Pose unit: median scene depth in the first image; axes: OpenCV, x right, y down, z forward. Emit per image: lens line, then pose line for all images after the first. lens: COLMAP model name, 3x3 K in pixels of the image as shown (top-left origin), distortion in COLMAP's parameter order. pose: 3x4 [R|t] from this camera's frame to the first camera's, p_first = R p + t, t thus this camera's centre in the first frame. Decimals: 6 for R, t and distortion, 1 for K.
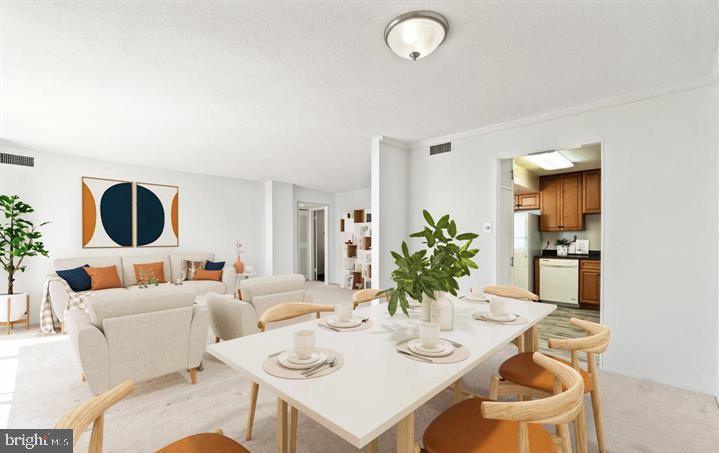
lens RADIAL K [[313.5, 0, 355.8], [0, 313.5, 239.2], [0, 0, 1]] dist [-0.001256, 0.000353]
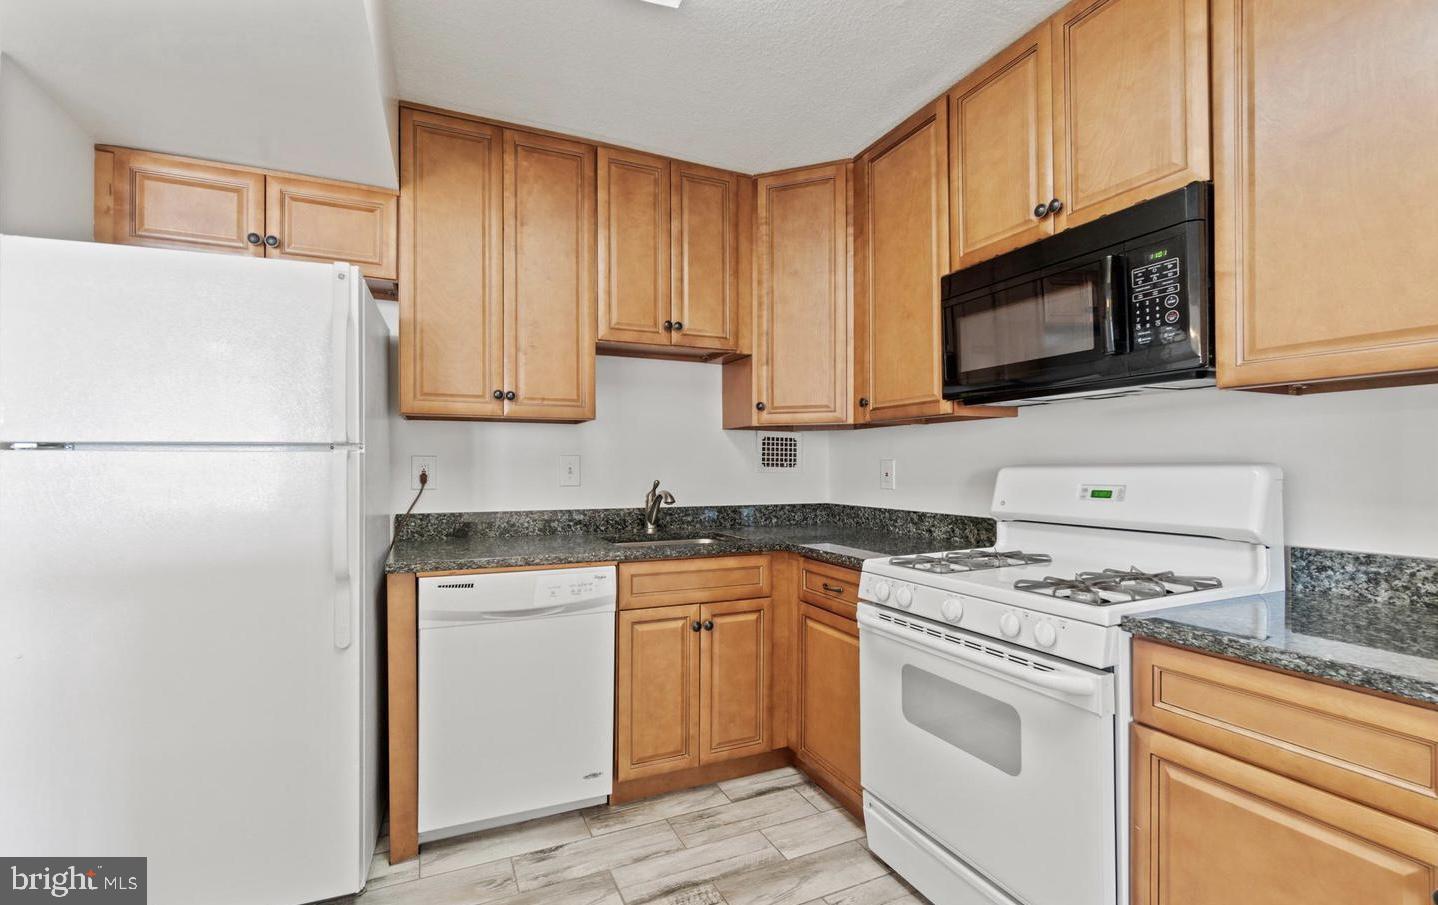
lens RADIAL K [[628.1, 0, 715.0], [0, 628.1, 456.1], [0, 0, 1]] dist [-0.004235, 0.000019]
pose [[0.374164, 0.013976, 0.927257, 0.345098], [-0.000839, 0.999891, -0.014732, 0.003384], [-0.927362, 0.004734, 0.374135, 0.739280]]
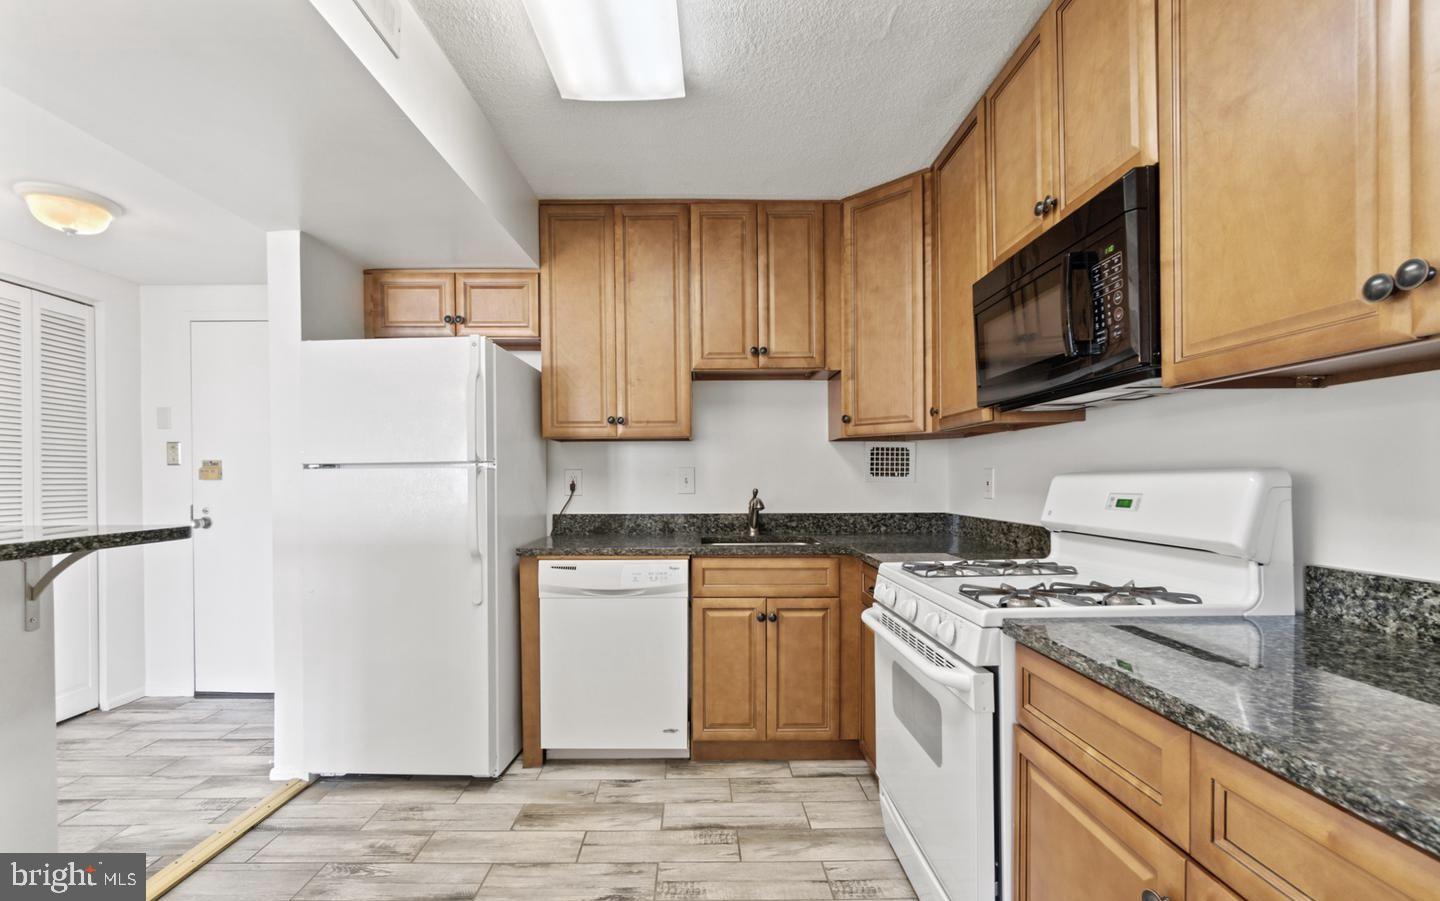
lens RADIAL K [[629.3, 0, 714.6], [0, 629.3, 474.3], [0, 0, 1]] dist [-0.000464, -0.000058]
pose [[0.712748, -0.000800, 0.701420, 0.368961], [0.005429, 0.999976, -0.004376, 0.004484], [-0.701400, 0.006927, 0.712735, 0.604896]]
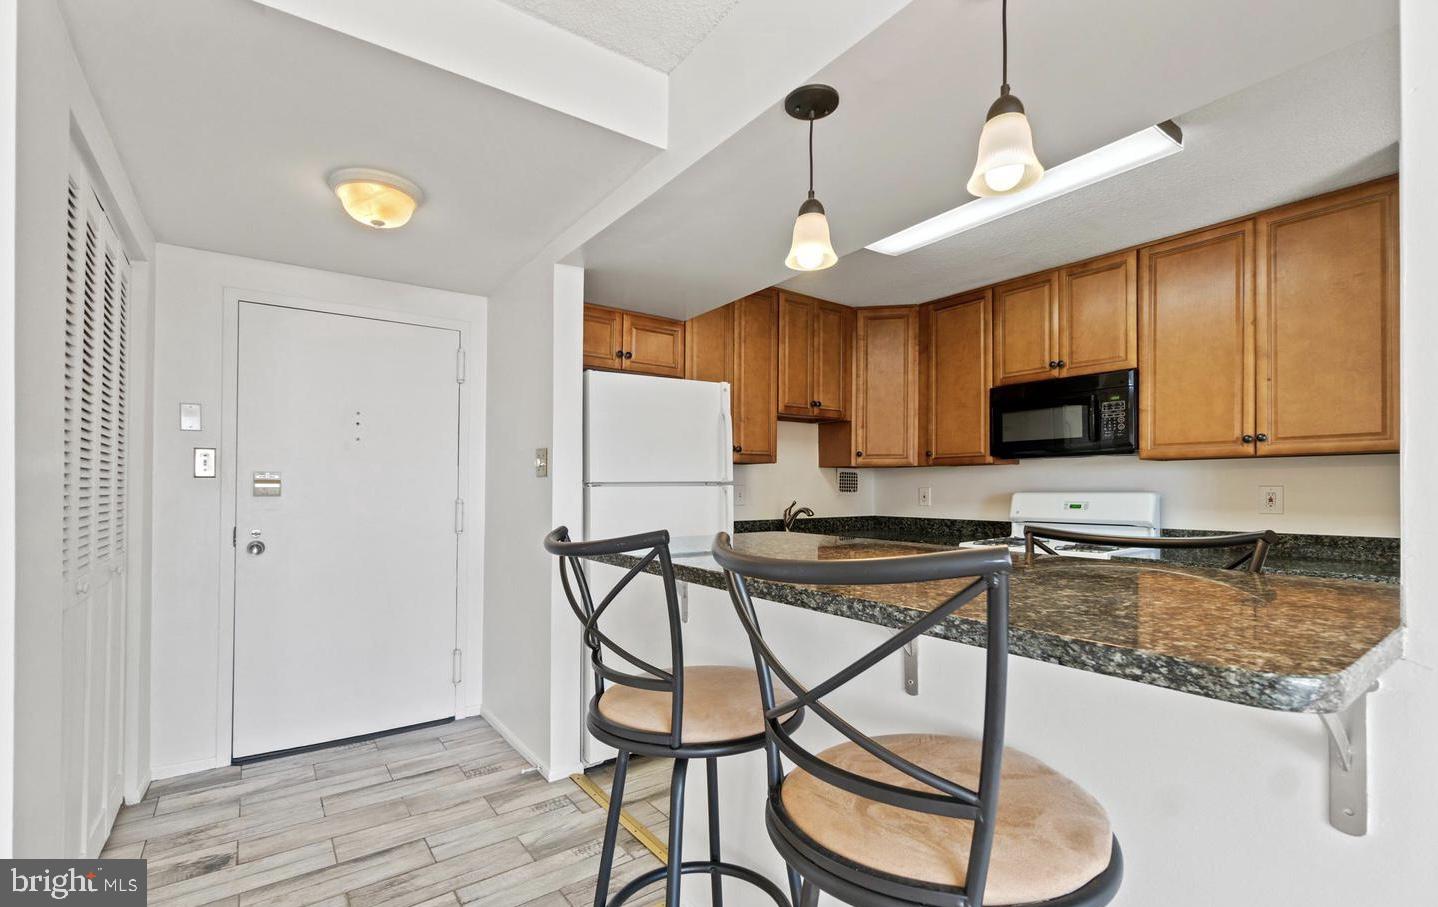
lens RADIAL K [[626.9, 0, 711.6], [0, 626.9, 478.9], [0, 0, 1]] dist [-0.001256, 0.000353]
pose [[0.173331, 0.011533, 0.984796, 0.036831], [0.000582, 0.999930, -0.011812, -0.002631], [-0.984864, 0.002621, 0.173312, 0.922926]]
